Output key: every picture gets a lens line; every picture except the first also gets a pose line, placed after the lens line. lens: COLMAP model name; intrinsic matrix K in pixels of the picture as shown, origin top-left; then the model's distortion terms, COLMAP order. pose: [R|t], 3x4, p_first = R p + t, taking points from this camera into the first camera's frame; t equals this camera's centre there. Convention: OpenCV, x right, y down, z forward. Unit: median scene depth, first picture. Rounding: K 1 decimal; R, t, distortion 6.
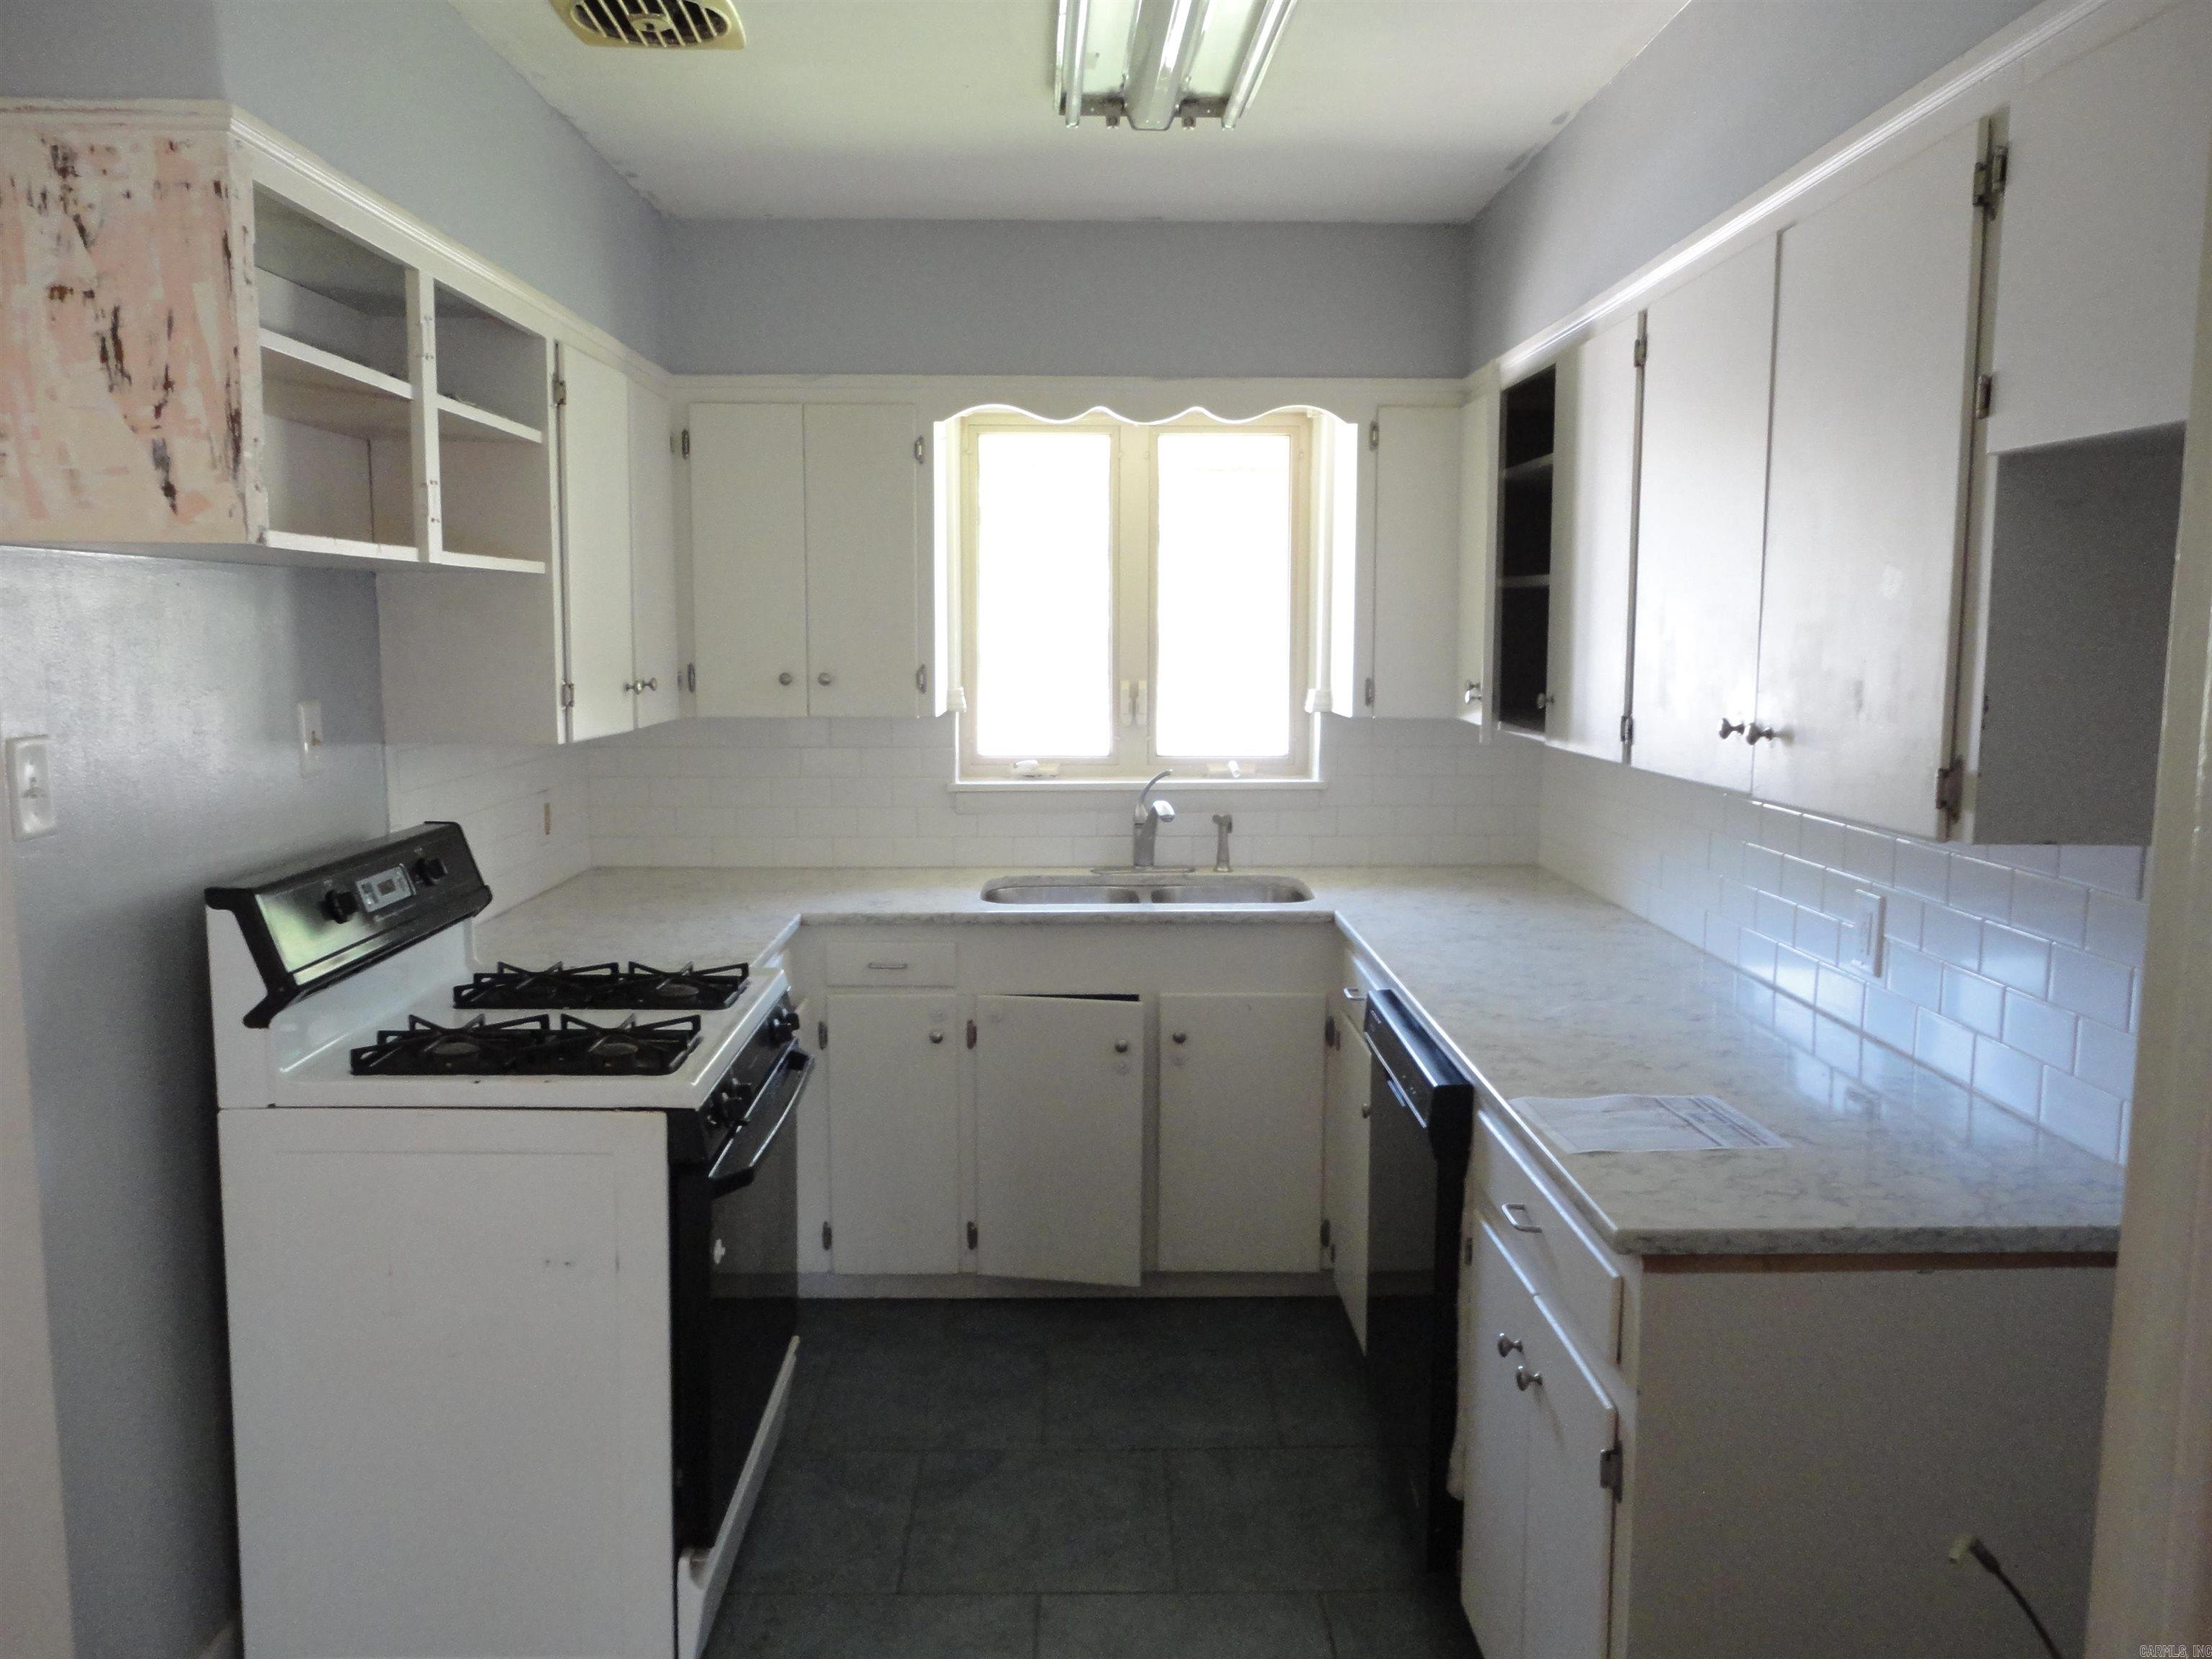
lens RADIAL K [[1628.9, 0, 1104.5], [0, 1628.9, 834.5], [0, 0, 1]] dist [-0.004161, -0.001541]
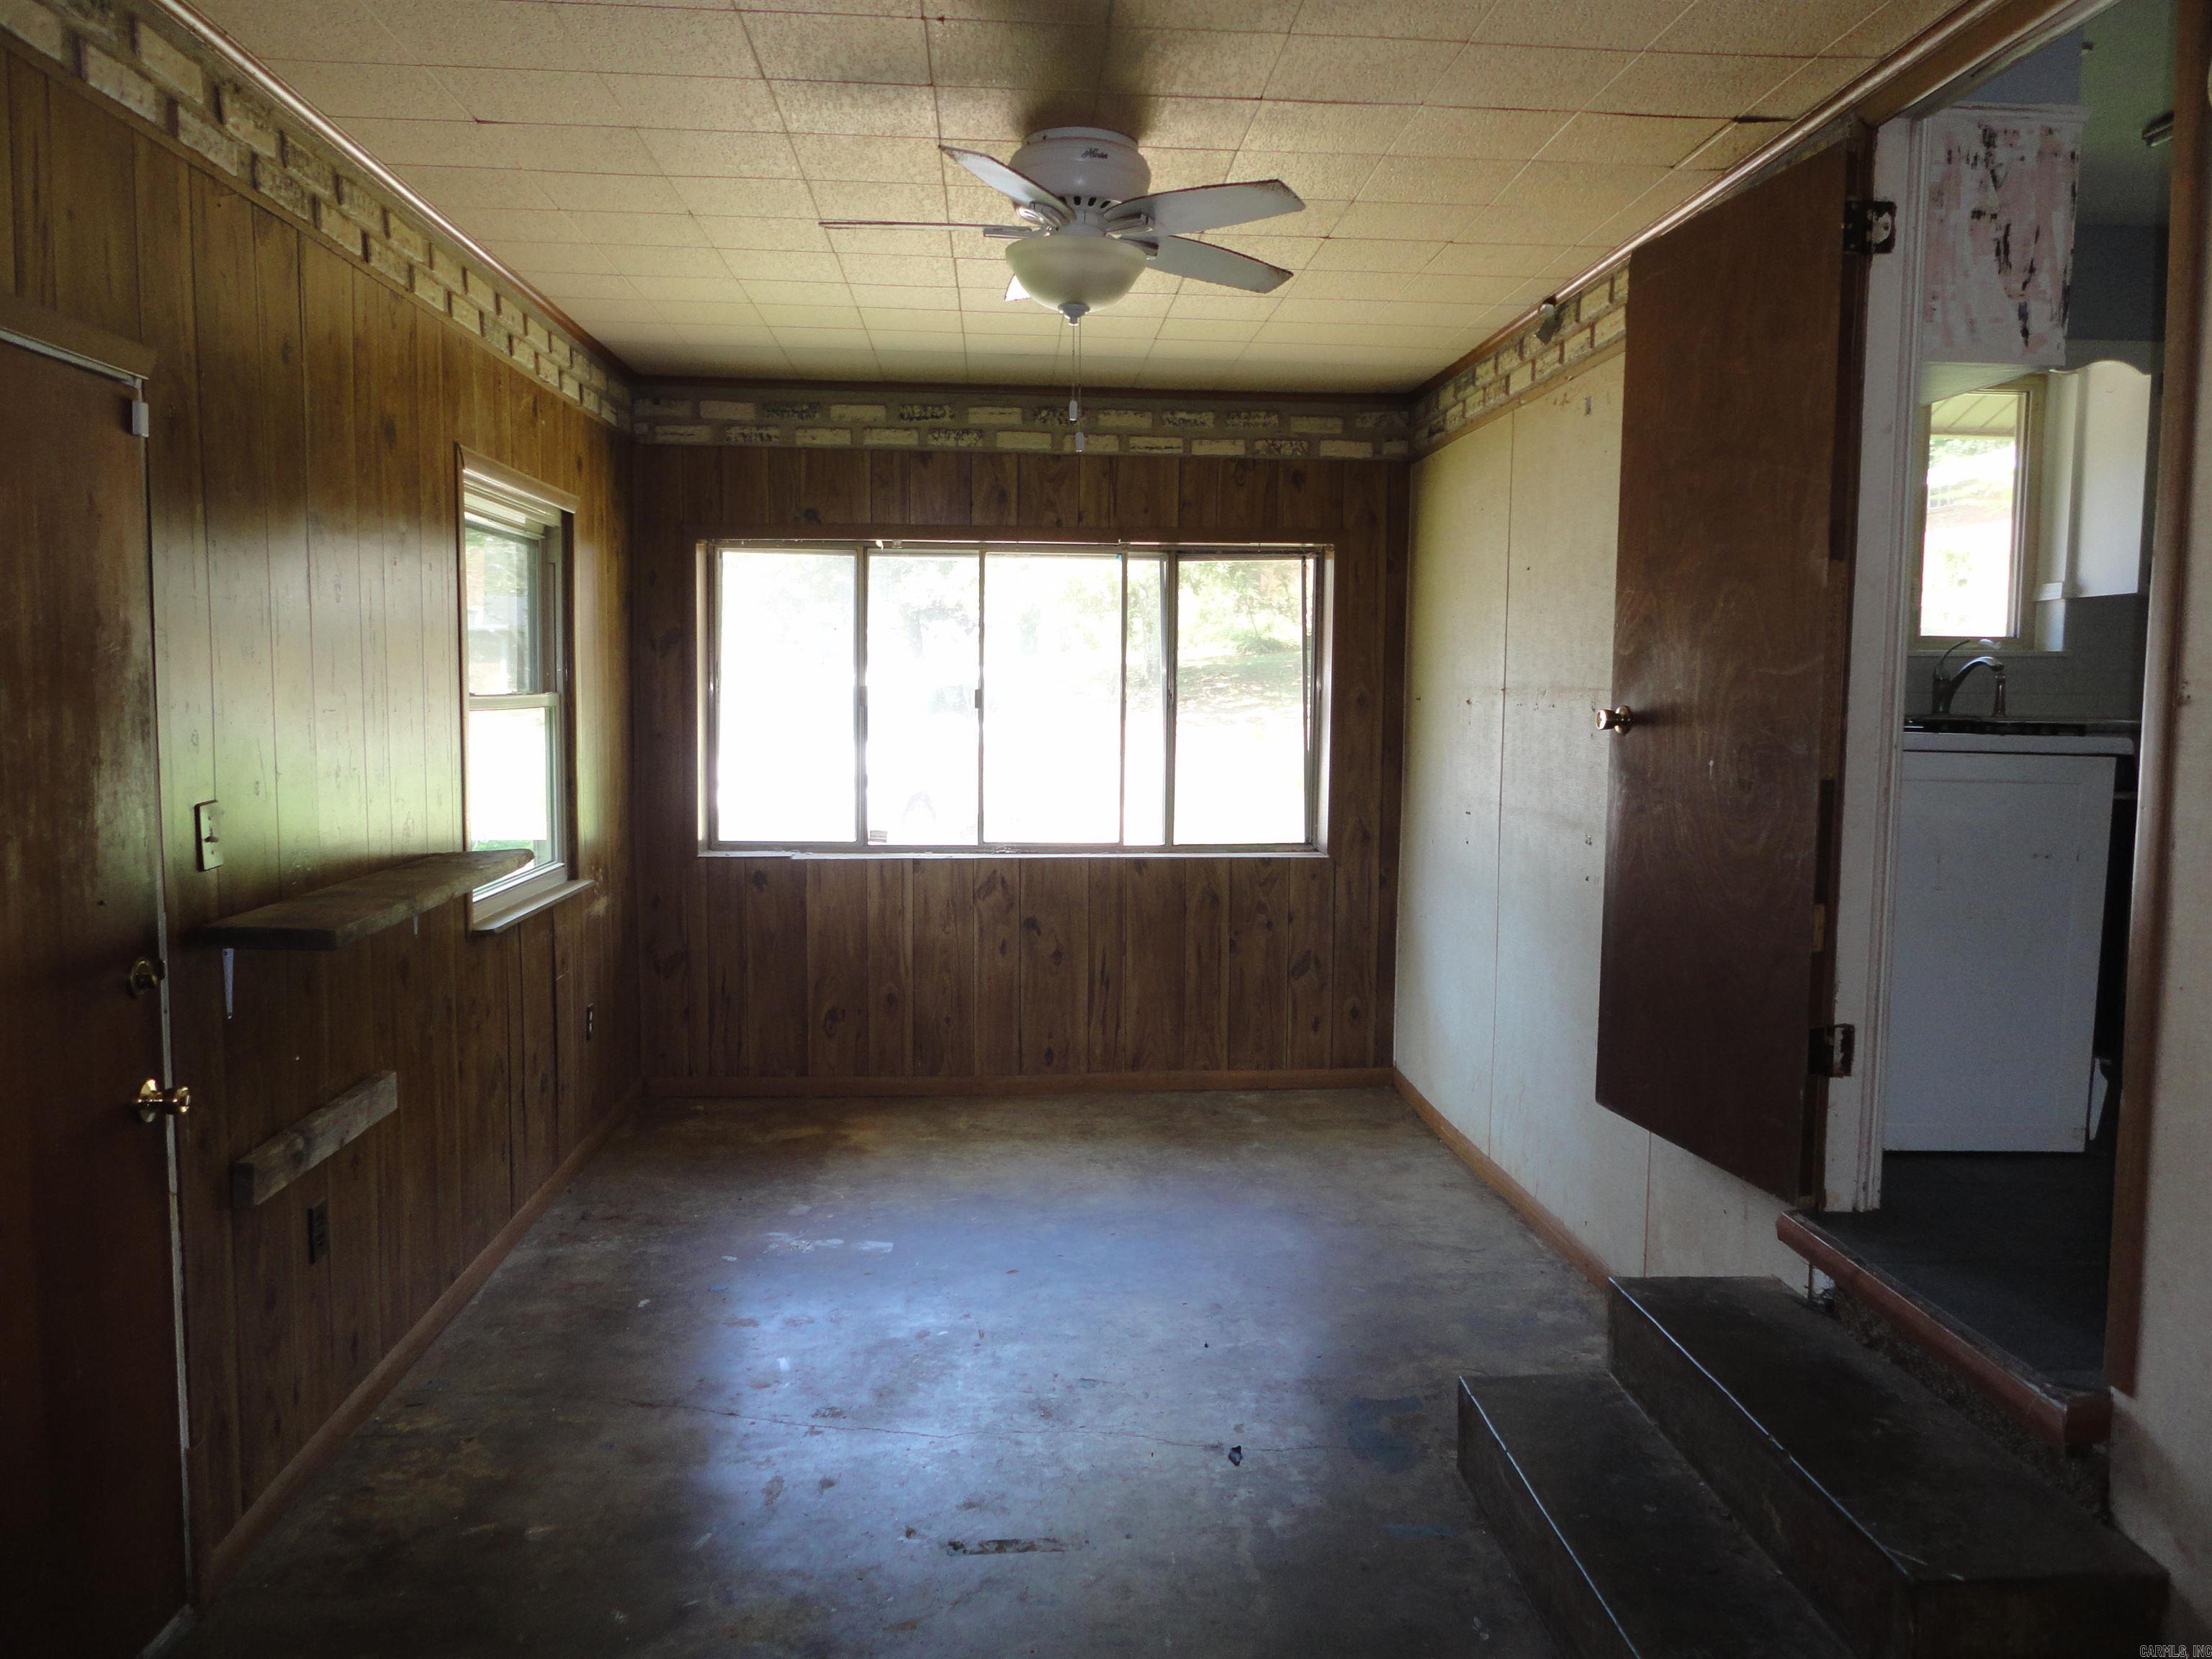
lens RADIAL K [[1628.9, 0, 1106.6], [0, 1628.9, 819.5], [0, 0, 1]] dist [-0.004161, -0.001541]
pose [[0.998989, 0.005549, 0.044602, -1.617674], [-0.003844, 0.999262, -0.038226, 0.364566], [-0.044782, 0.038016, 0.998273, -0.626693]]
